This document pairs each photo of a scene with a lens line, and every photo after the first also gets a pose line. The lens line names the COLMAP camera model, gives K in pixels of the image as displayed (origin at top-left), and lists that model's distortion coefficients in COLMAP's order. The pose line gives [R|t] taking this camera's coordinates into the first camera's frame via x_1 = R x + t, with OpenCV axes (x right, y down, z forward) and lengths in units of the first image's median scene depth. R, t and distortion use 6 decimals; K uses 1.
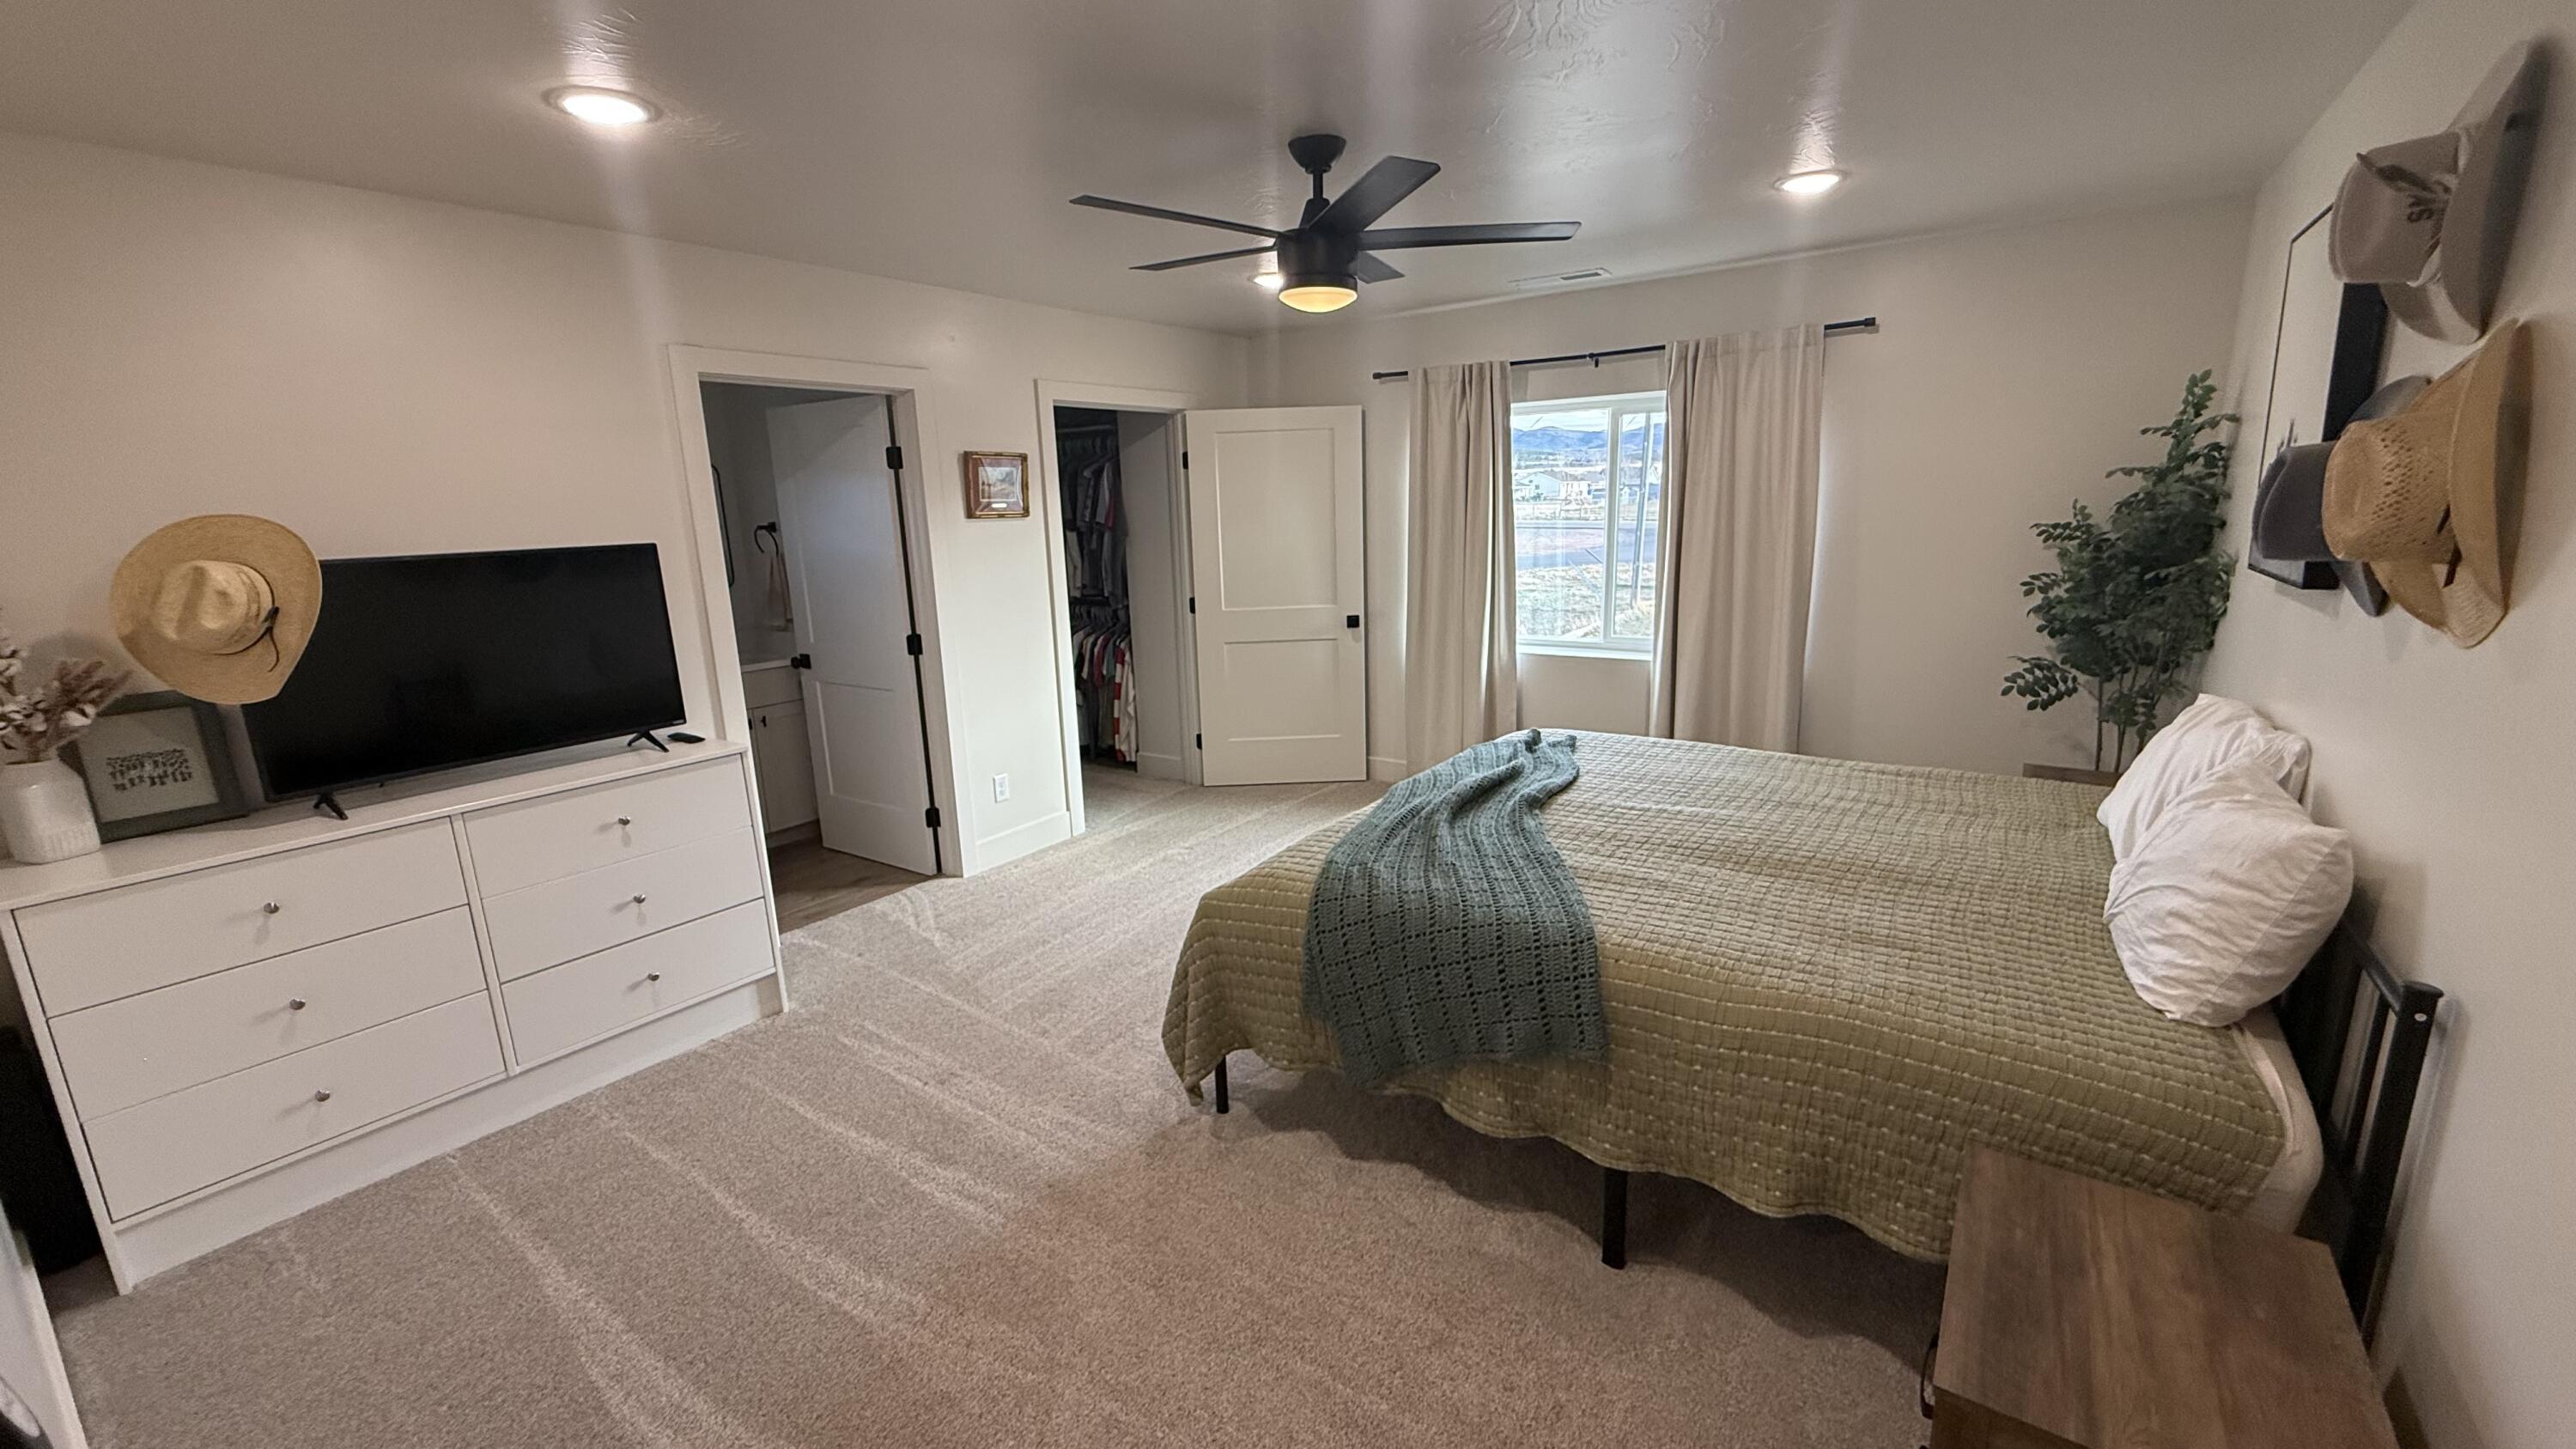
lens RADIAL K [[1026.5, 0, 1281.3], [0, 1026.5, 721.3], [0, 0, 1]] dist [-0.002263, 0.000825]
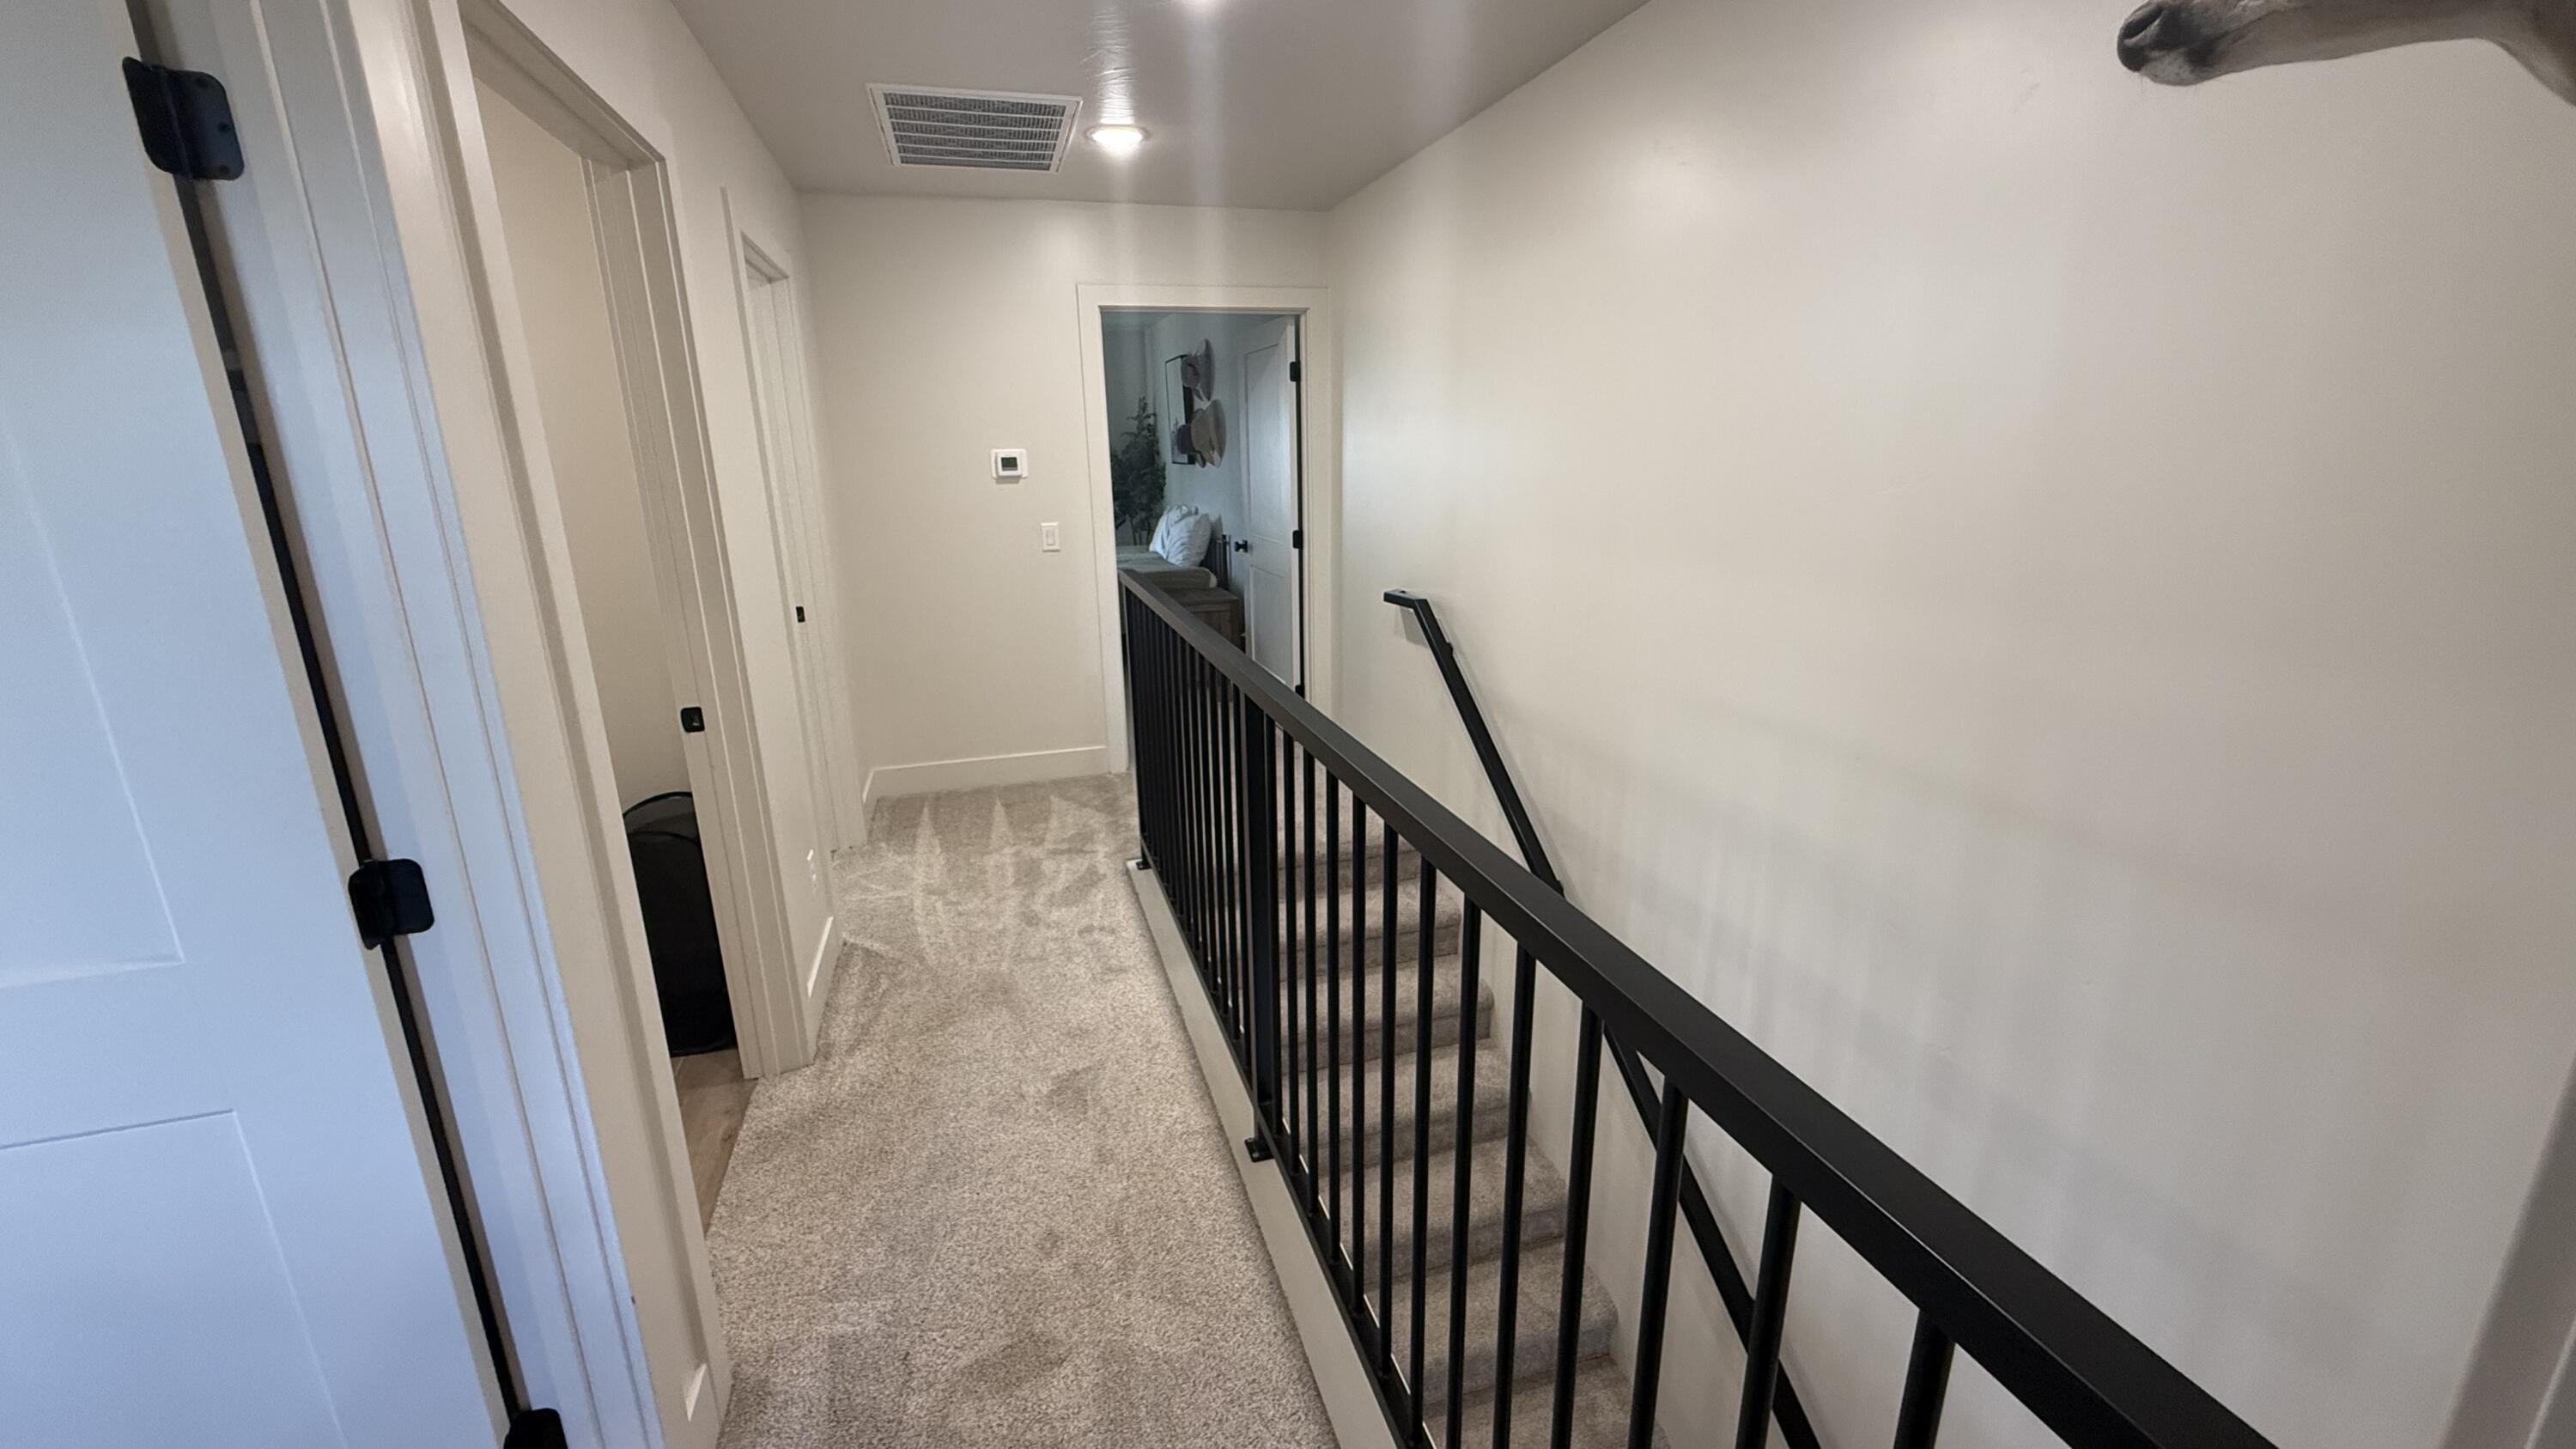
lens RADIAL K [[1026.5, 0, 1281.3], [0, 1026.5, 721.3], [0, 0, 1]] dist [-0.002263, 0.000825]
pose [[0.618975, -0.188060, 0.762563, -1.171965], [0.165659, 0.980329, 0.107298, 0.286805], [-0.767741, 0.059911, 0.637953, -1.022823]]
